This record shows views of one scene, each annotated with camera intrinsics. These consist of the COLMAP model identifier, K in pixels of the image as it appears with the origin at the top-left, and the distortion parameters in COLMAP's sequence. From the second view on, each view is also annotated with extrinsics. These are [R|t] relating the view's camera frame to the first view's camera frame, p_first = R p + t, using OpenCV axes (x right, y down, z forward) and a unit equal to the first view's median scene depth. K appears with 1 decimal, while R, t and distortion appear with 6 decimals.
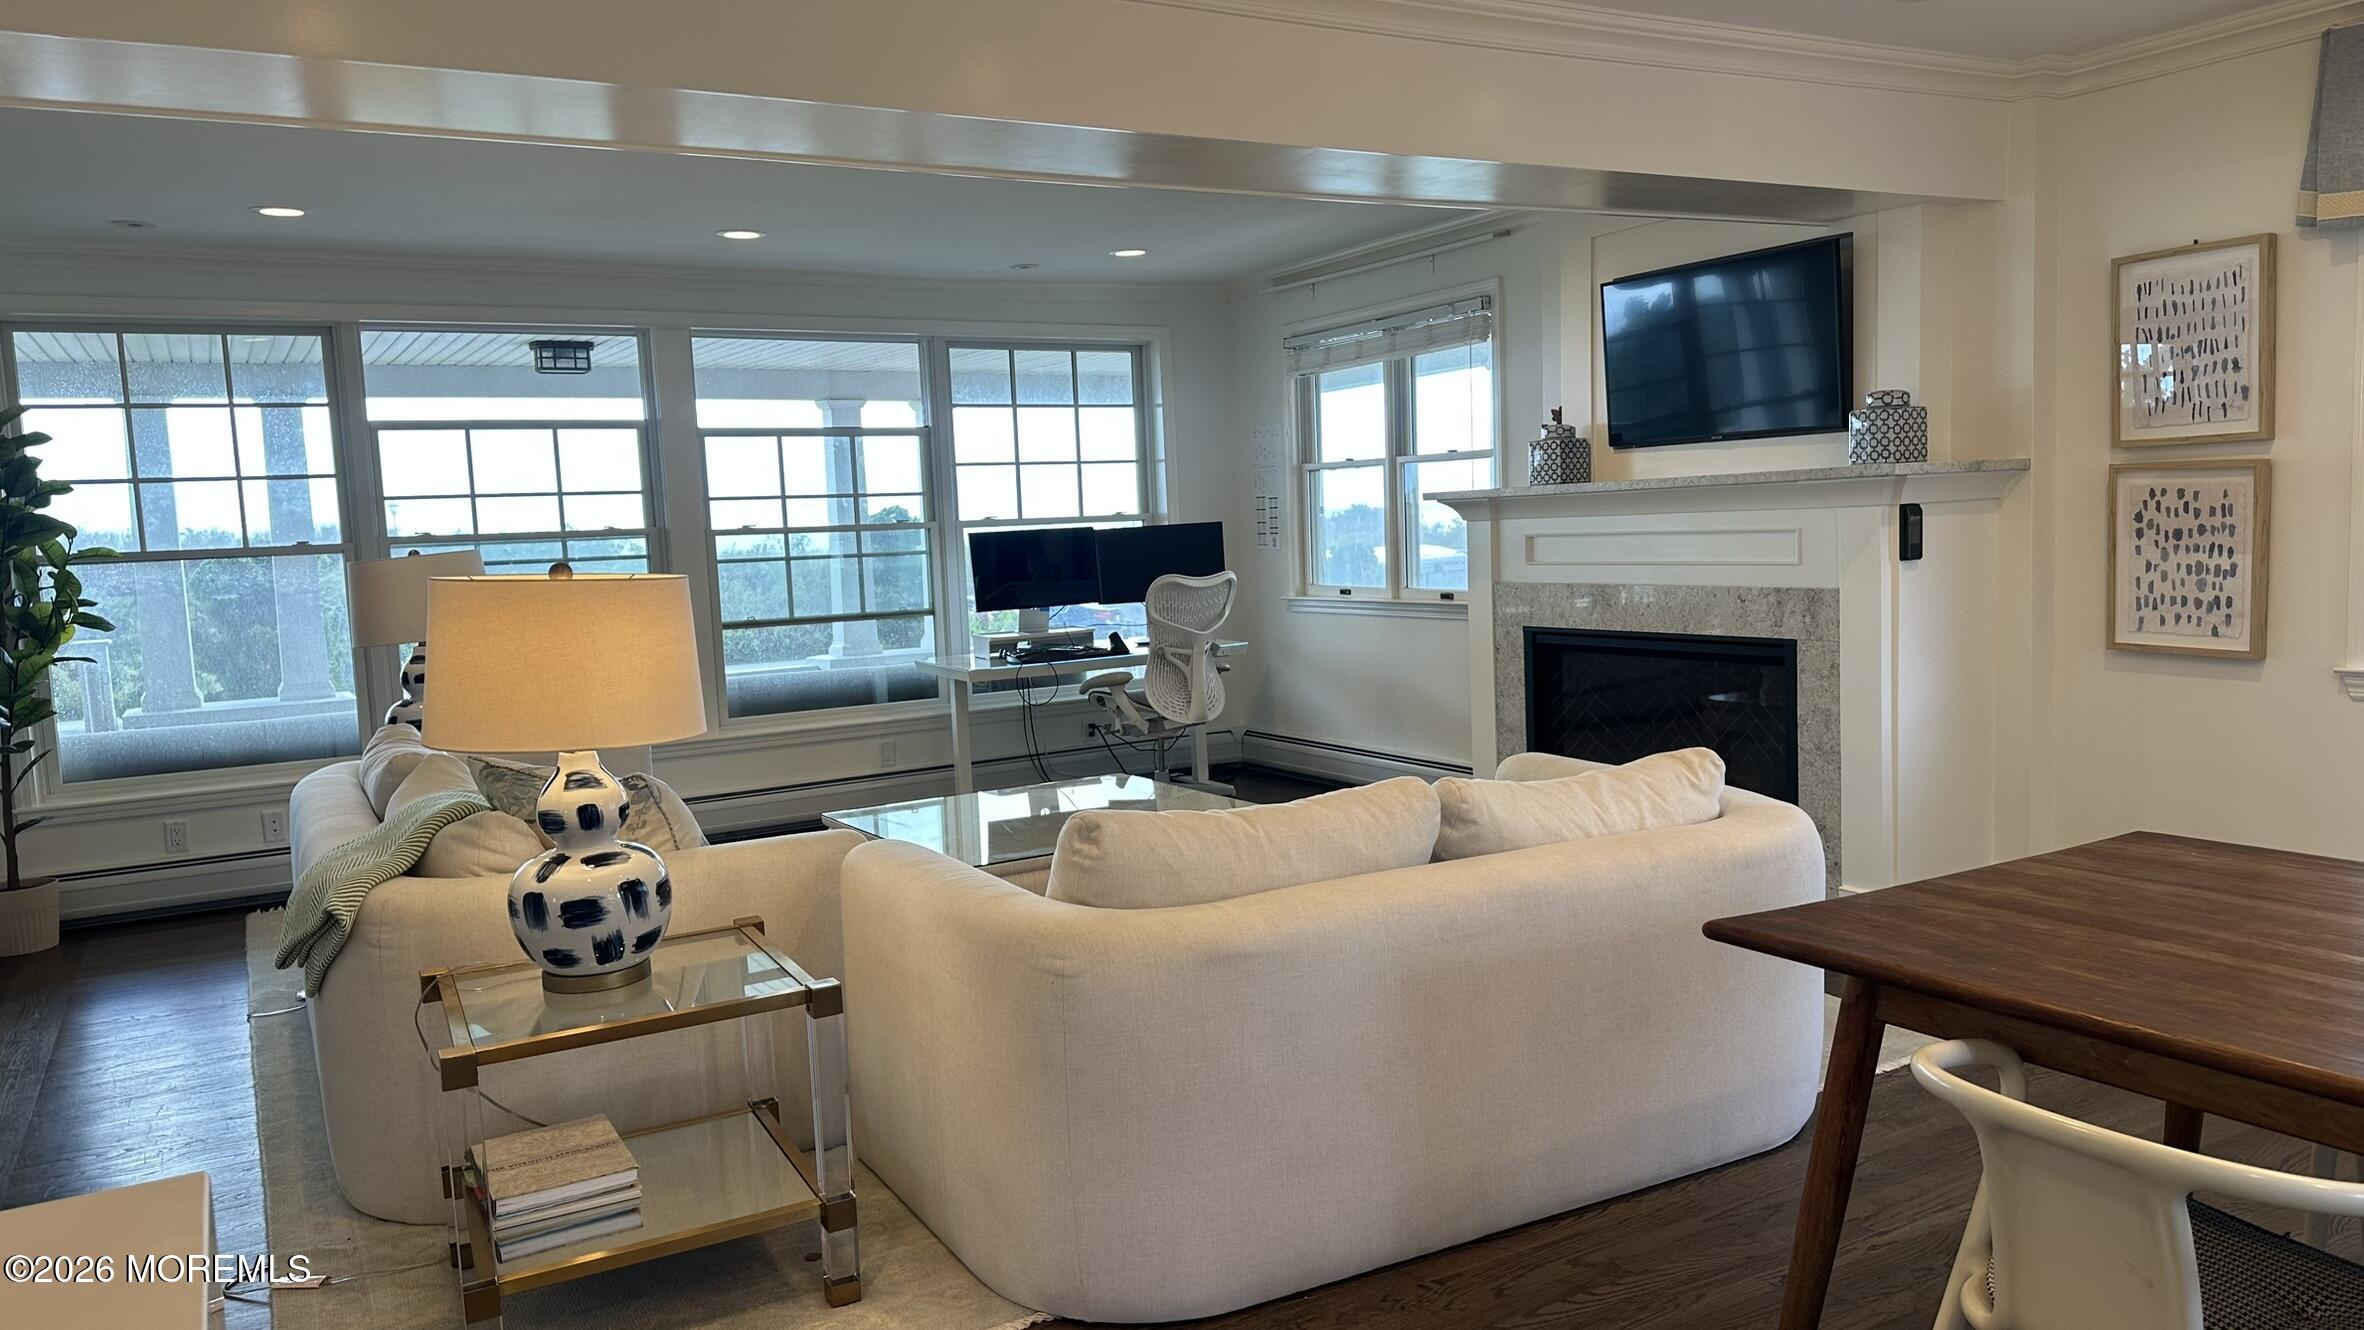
lens RADIAL K [[1629.3, 0, 1187.5], [0, 1629.3, 706.5], [0, 0, 1]] dist [0.140170, -0.188661]
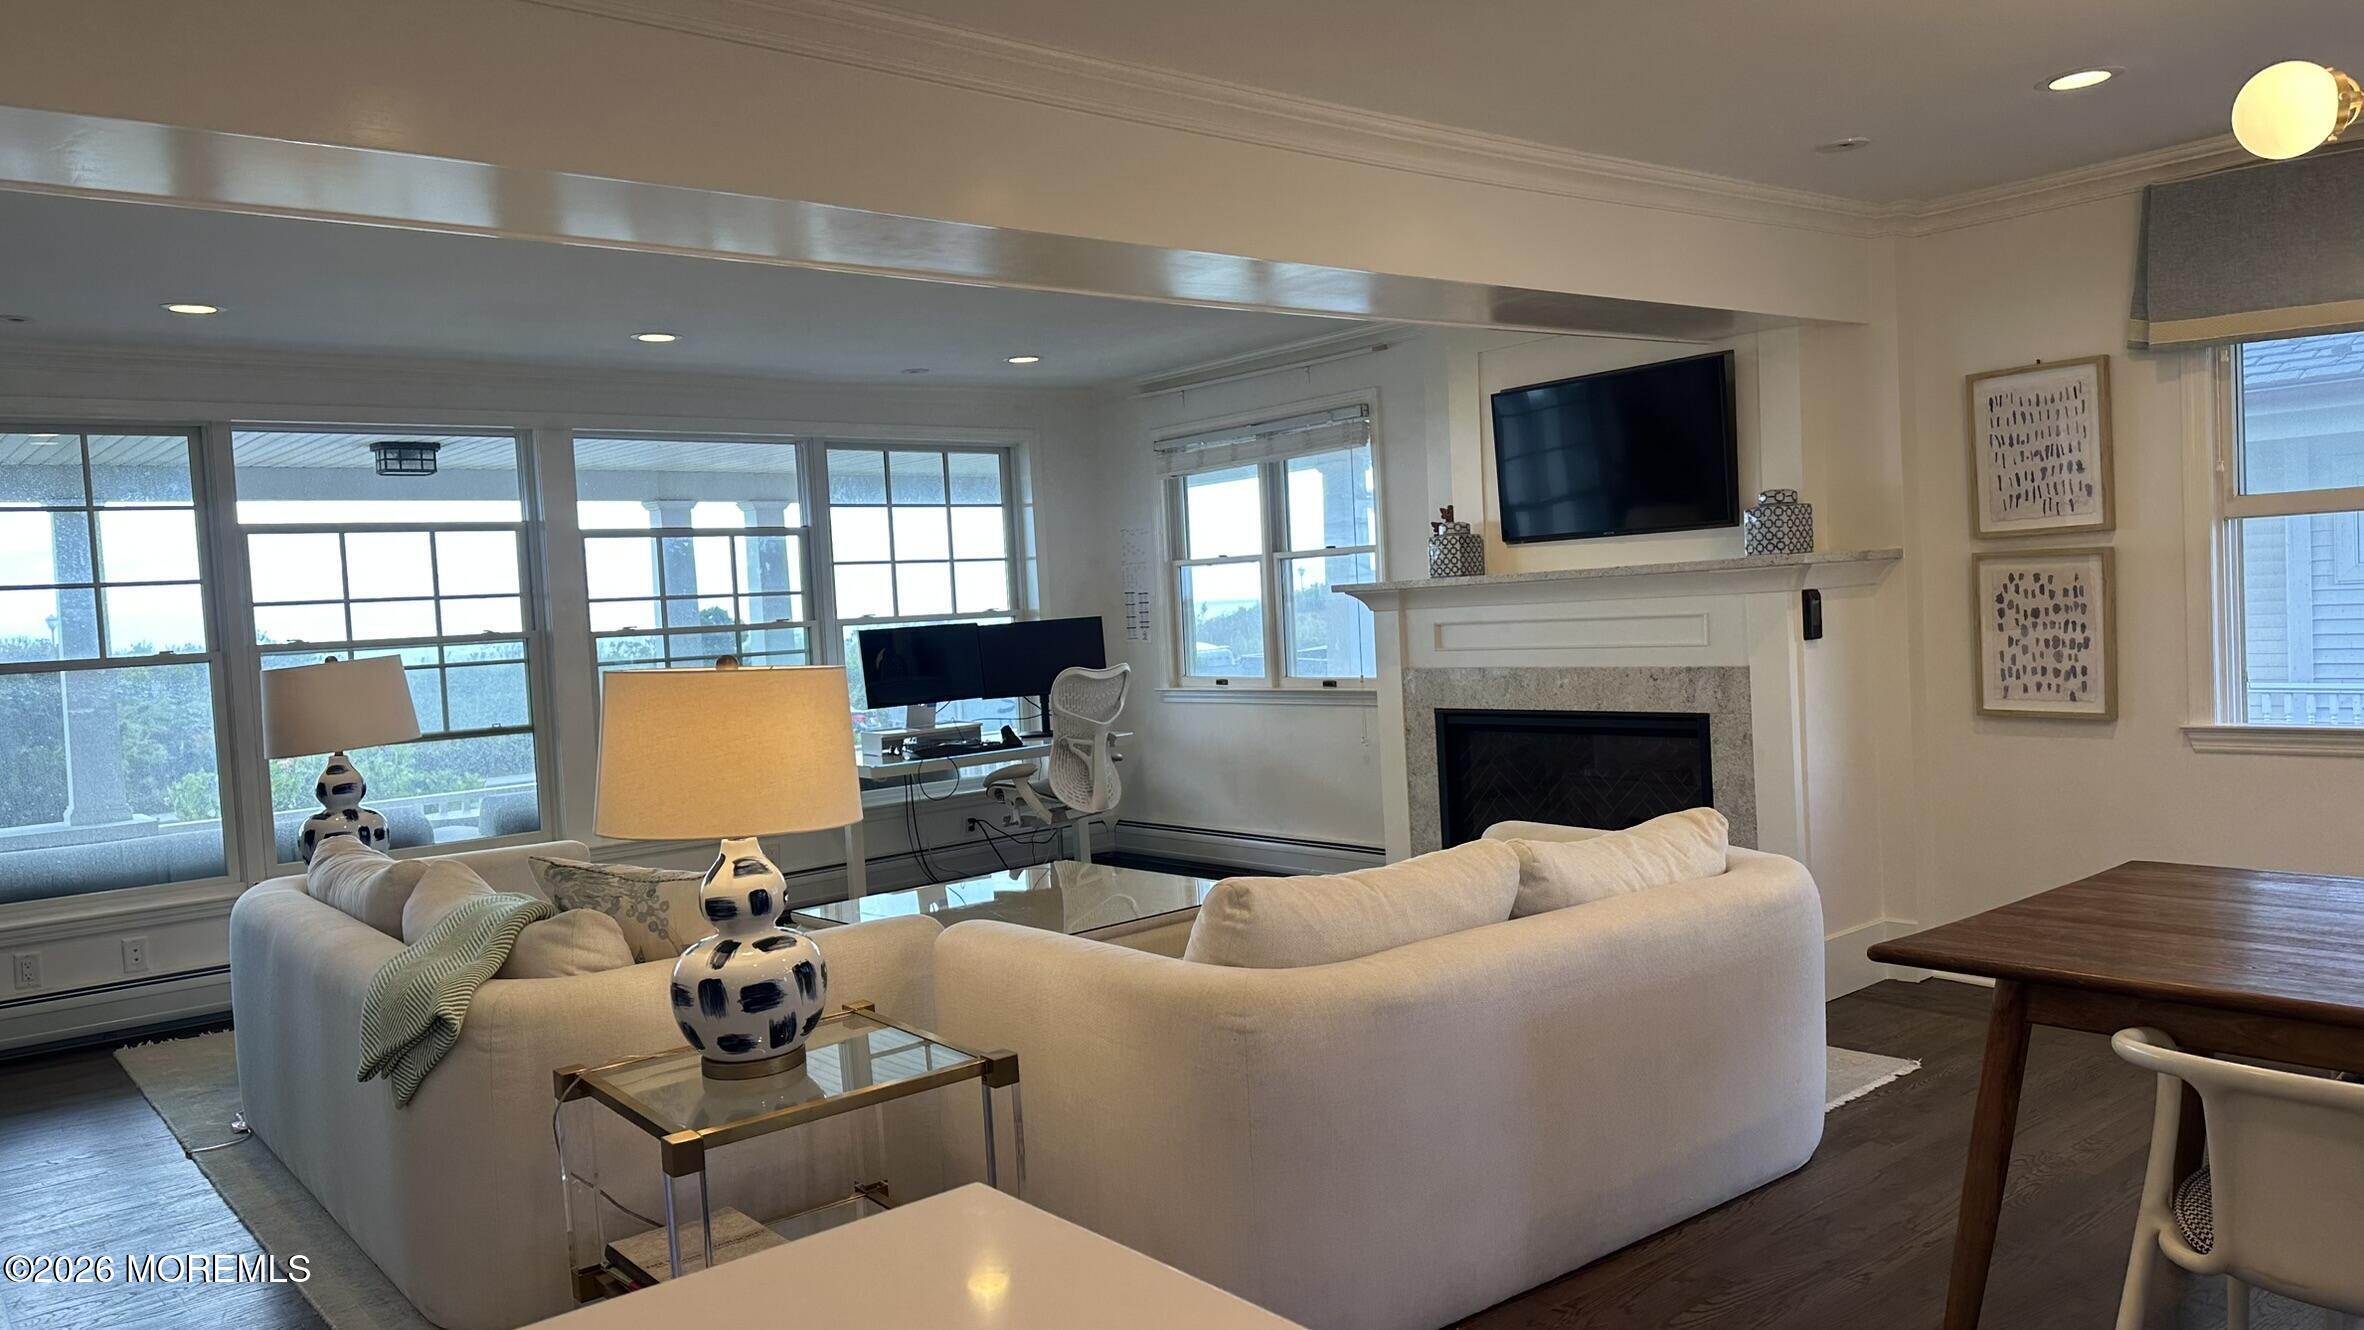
lens RADIAL K [[1635.8, 0, 1172.0], [0, 1635.8, 703.6], [0, 0, 1]] dist [0.148865, -0.221720]
pose [[0.987171, -0.022226, 0.158111, -0.130897], [0.032116, 0.997665, -0.060278, 0.006792], [-0.156402, 0.064583, 0.985580, -0.026365]]
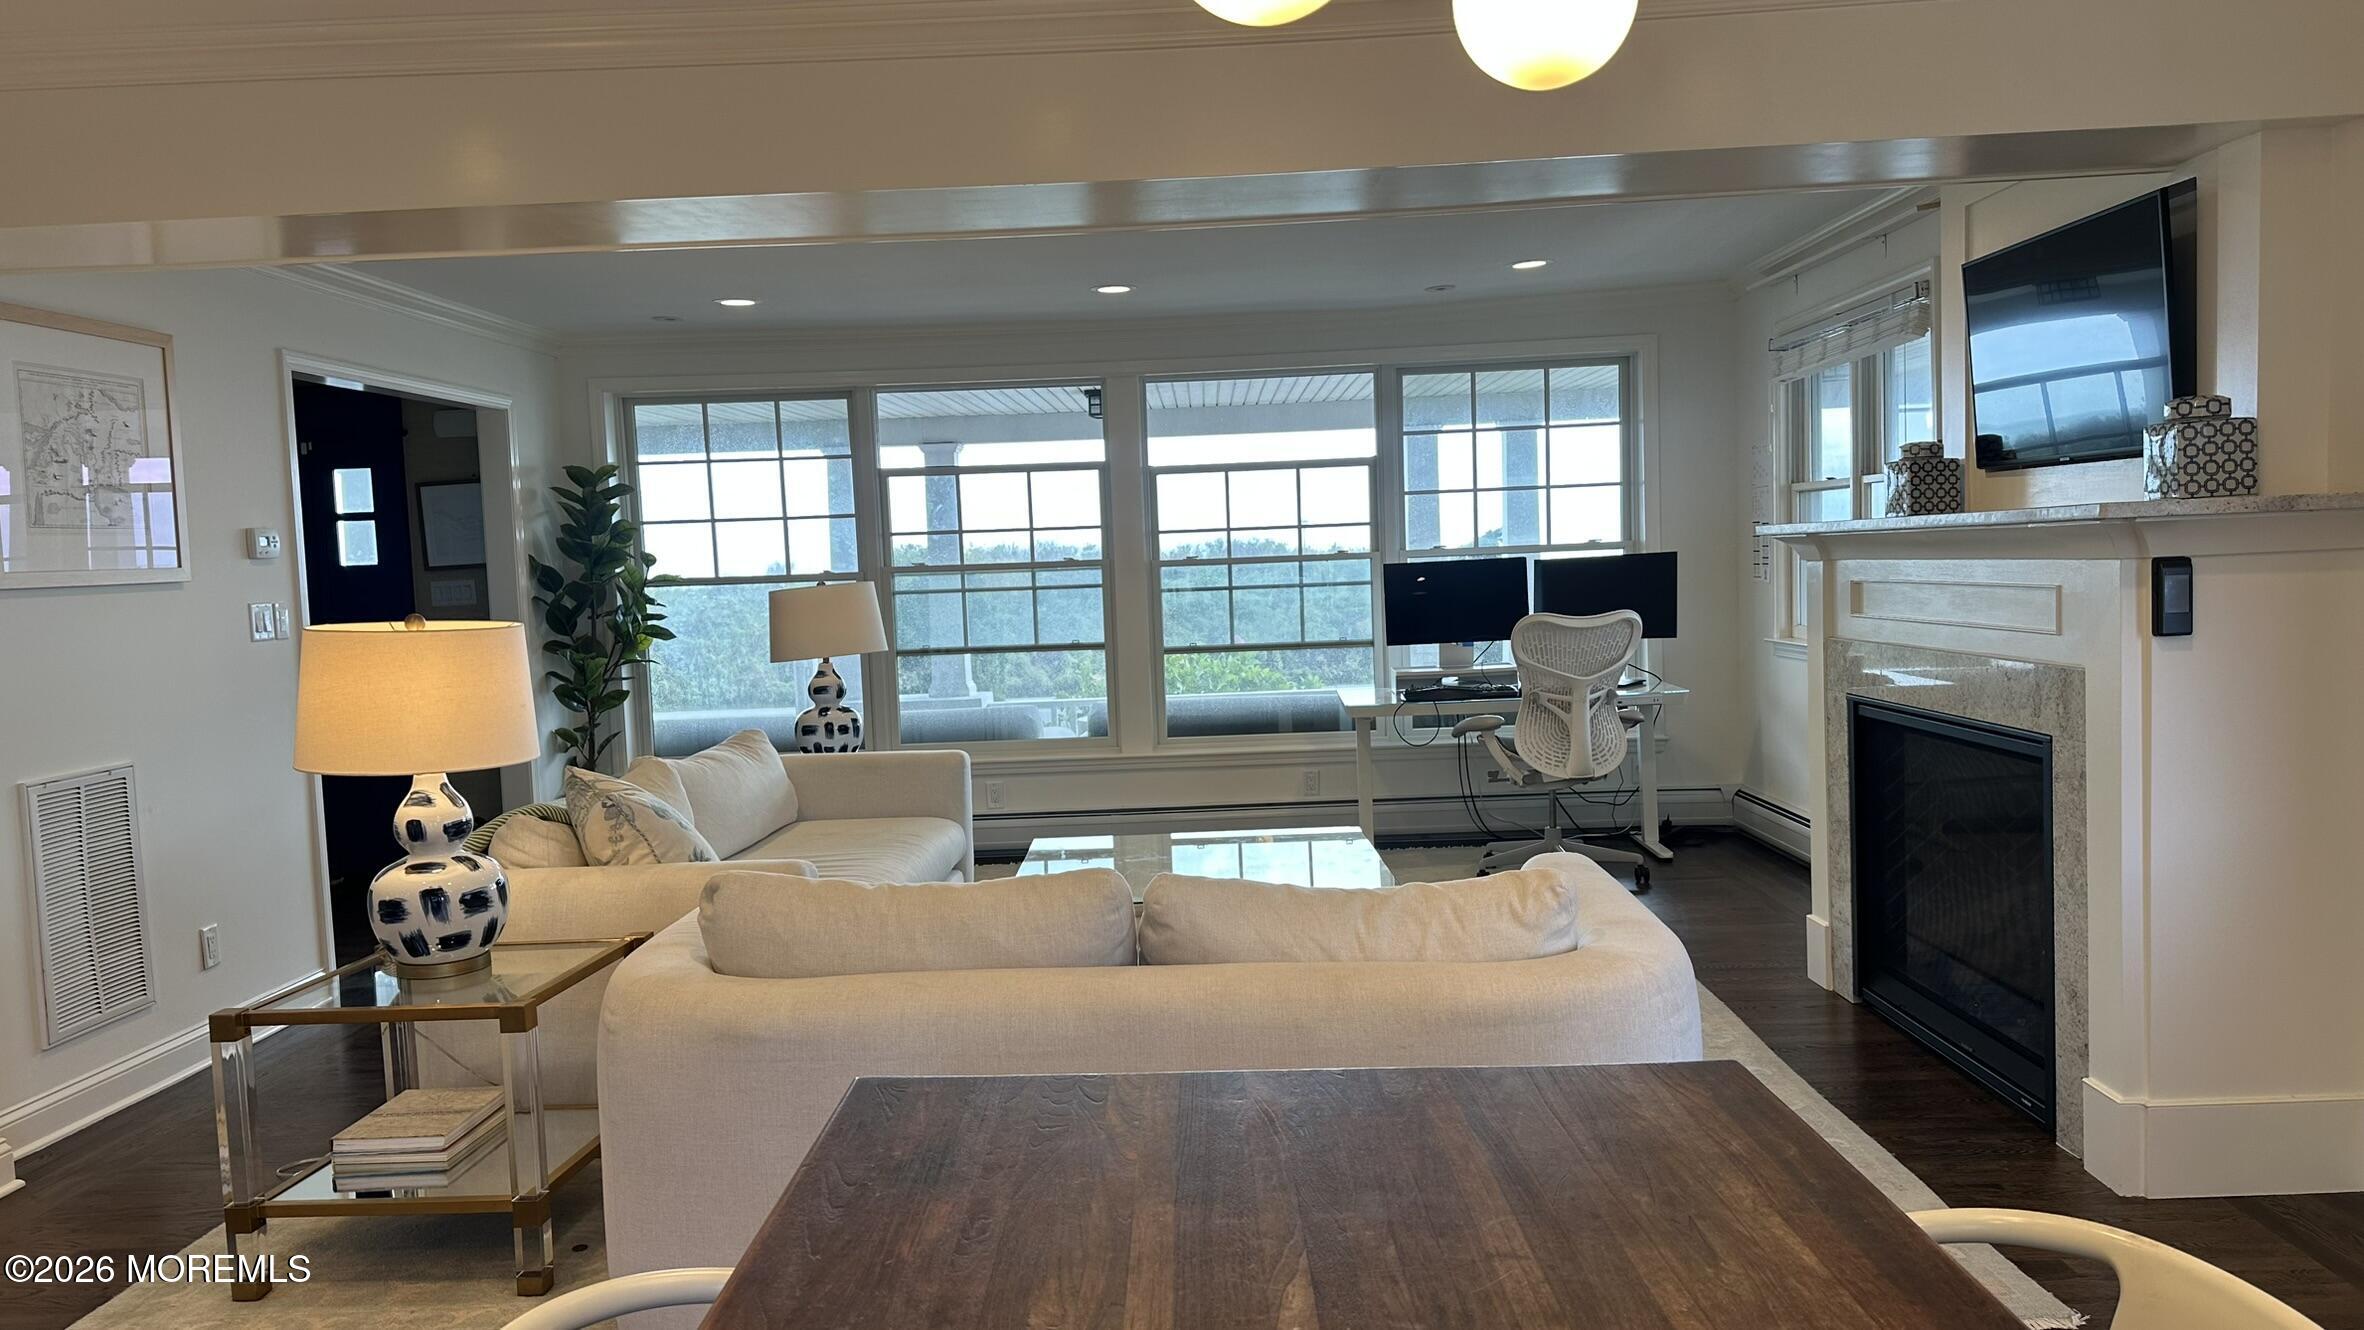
lens RADIAL K [[1629.3, 0, 1187.5], [0, 1629.3, 706.5], [0, 0, 1]] dist [0.140170, -0.188661]
pose [[0.852900, 0.055989, -0.519064, 0.347937], [-0.058377, 0.998225, 0.011752, -0.032649], [0.518801, 0.020278, 0.854655, 0.133205]]
